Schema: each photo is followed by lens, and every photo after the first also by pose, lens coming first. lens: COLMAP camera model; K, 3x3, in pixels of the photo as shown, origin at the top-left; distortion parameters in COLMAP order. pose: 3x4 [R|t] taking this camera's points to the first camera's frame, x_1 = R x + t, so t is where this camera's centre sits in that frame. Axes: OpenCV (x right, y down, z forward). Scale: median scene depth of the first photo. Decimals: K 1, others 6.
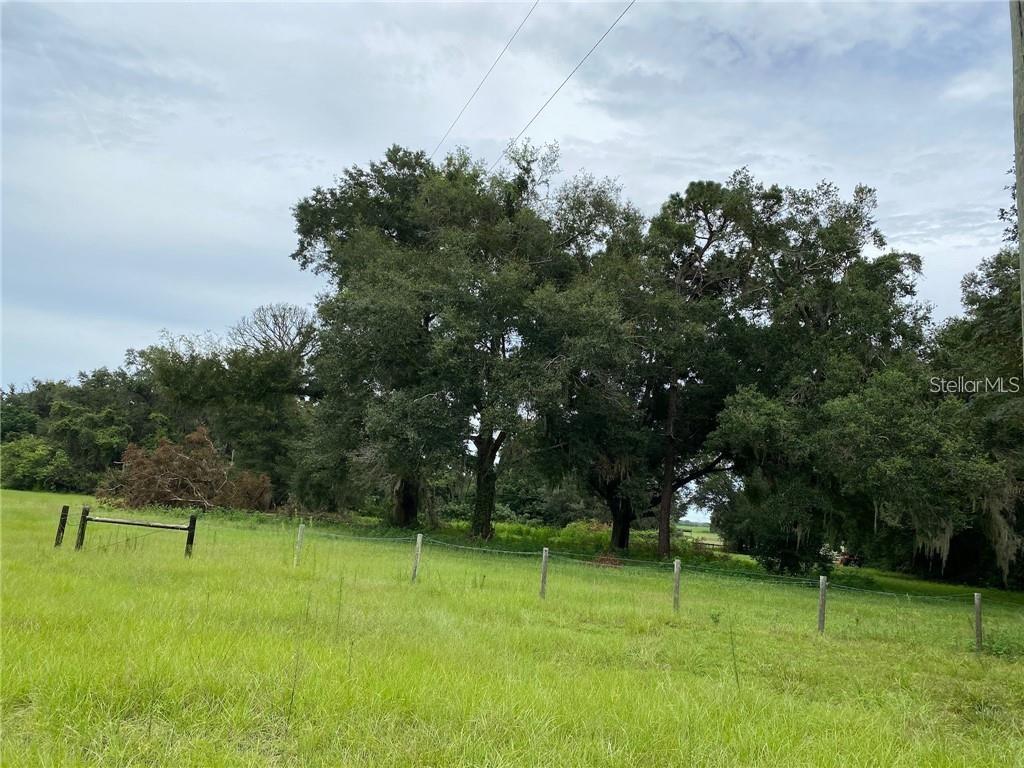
lens RADIAL K [[801.8, 0, 520.8], [0, 801.8, 385.7], [0, 0, 1]] dist [0.068910, -0.059689]
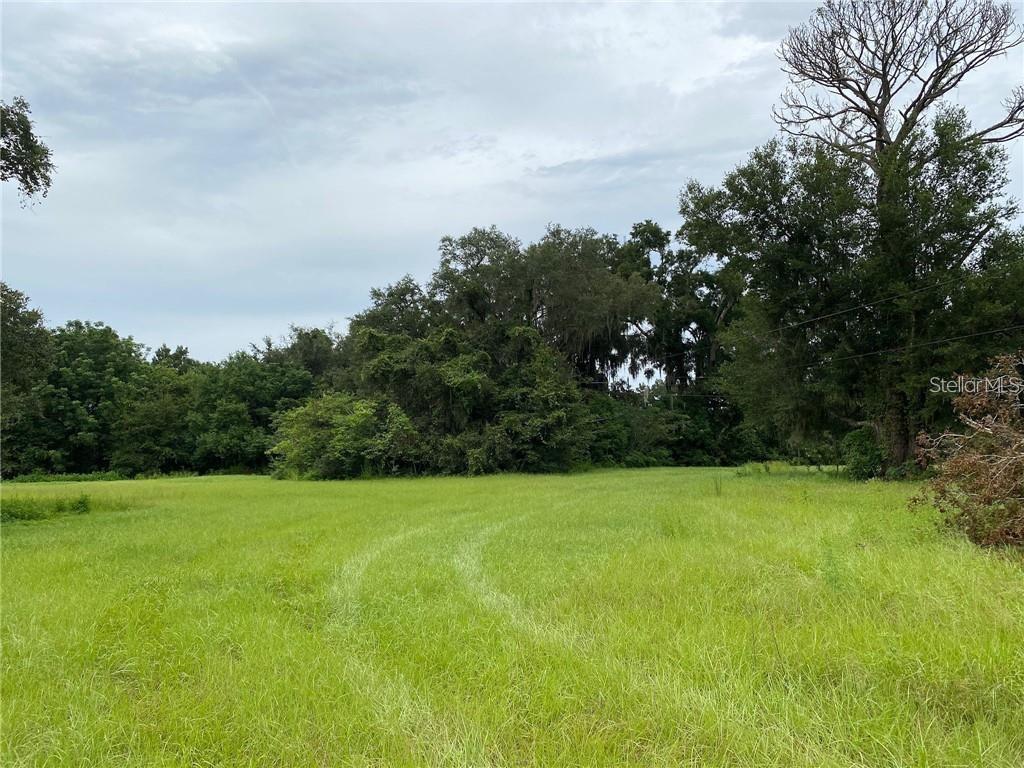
lens RADIAL K [[801.8, 0, 518.1], [0, 801.8, 382.8], [0, 0, 1]] dist [0.068910, -0.059689]
pose [[0.967734, -0.133797, -0.213515, -0.343140], [0.149000, 0.987210, 0.056698, 0.042889], [0.203198, -0.086683, 0.975293, 0.444981]]
